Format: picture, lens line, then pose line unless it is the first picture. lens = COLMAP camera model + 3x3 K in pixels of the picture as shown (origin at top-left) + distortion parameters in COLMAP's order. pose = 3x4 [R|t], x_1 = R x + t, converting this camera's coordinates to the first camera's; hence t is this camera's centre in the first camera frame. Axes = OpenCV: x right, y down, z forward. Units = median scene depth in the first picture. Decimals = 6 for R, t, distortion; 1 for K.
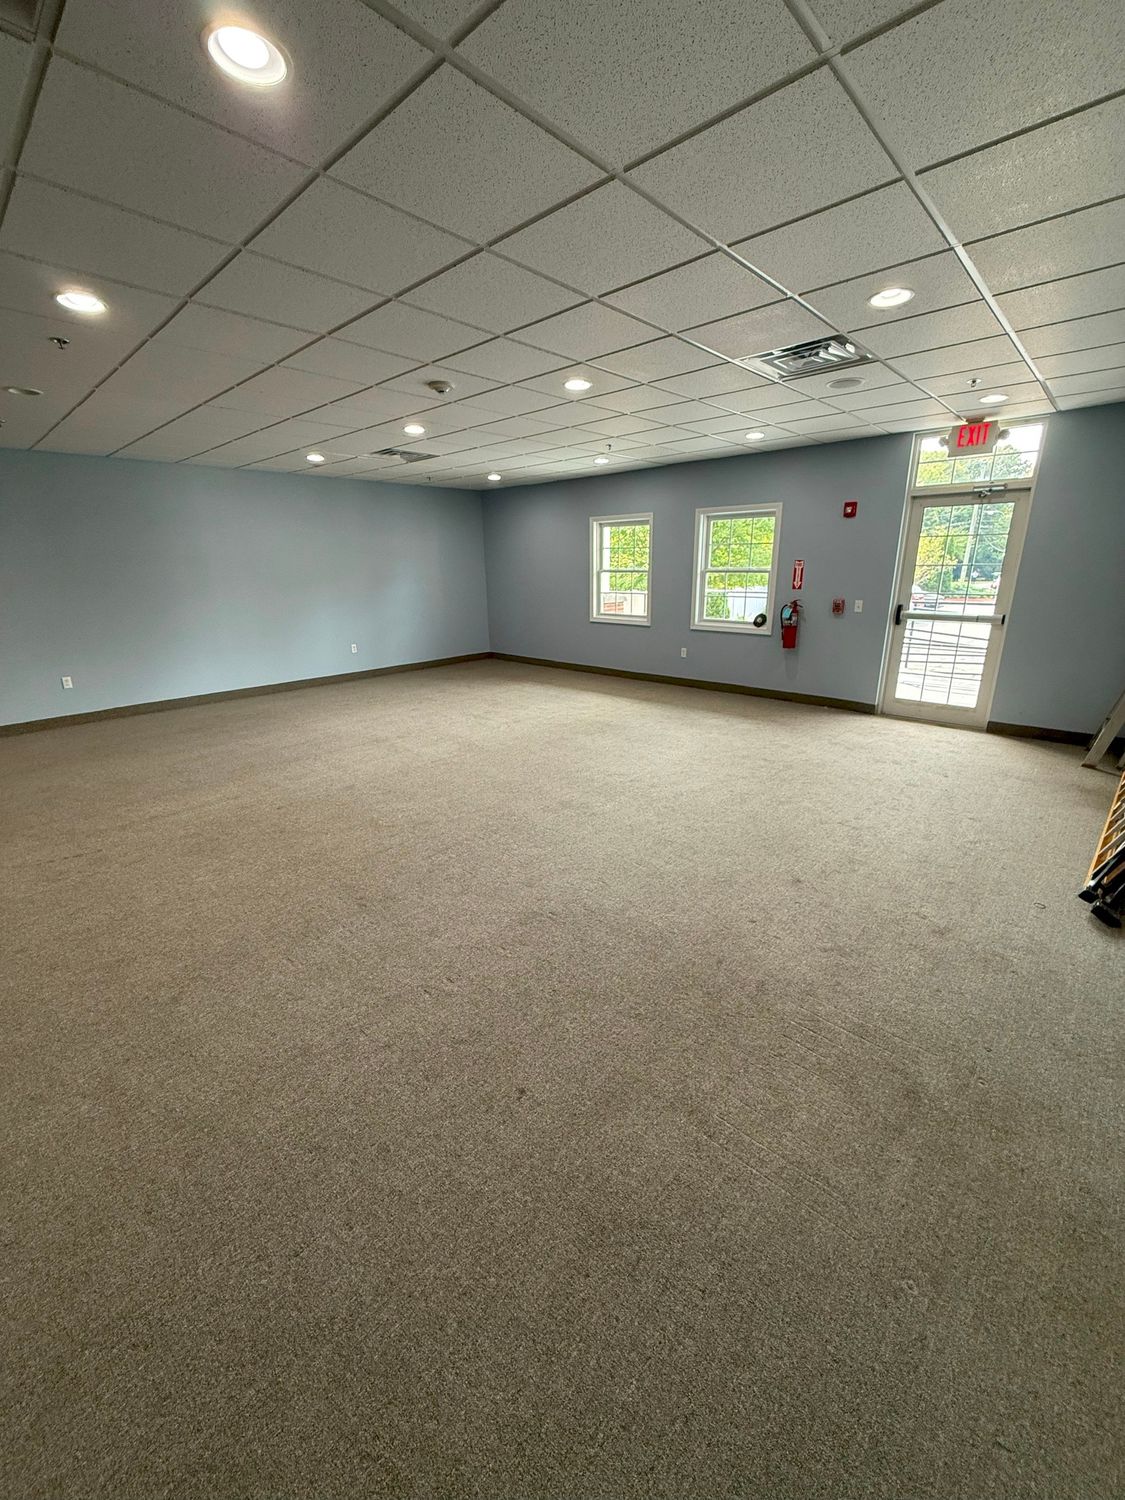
lens RADIAL K [[595.1, 0, 562.5], [0, 595.1, 750.0], [0, 0, 1]] dist [-0.000035, -0.000053]
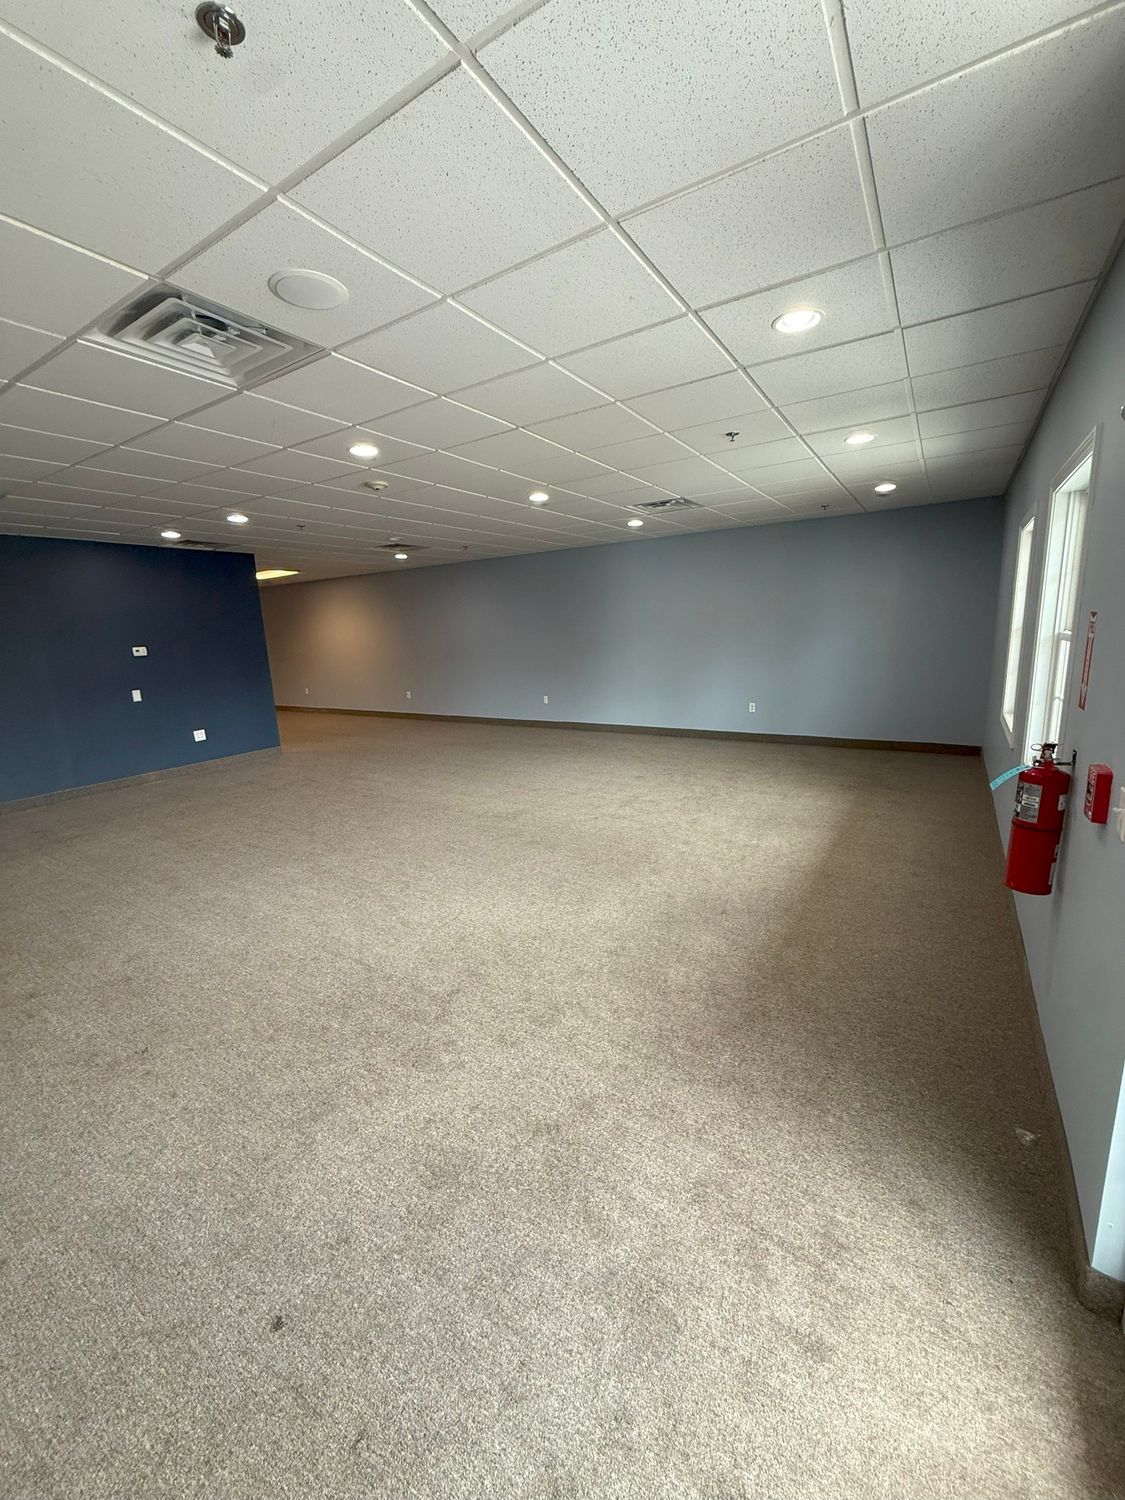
lens RADIAL K [[595.1, 0, 562.5], [0, 595.1, 750.0], [0, 0, 1]] dist [-0.000035, -0.000053]
pose [[0.190091, 0.208292, -0.959416, 0.759262], [-0.259397, 0.953163, 0.155539, -0.277329], [0.946878, 0.219303, 0.235218, 0.833435]]
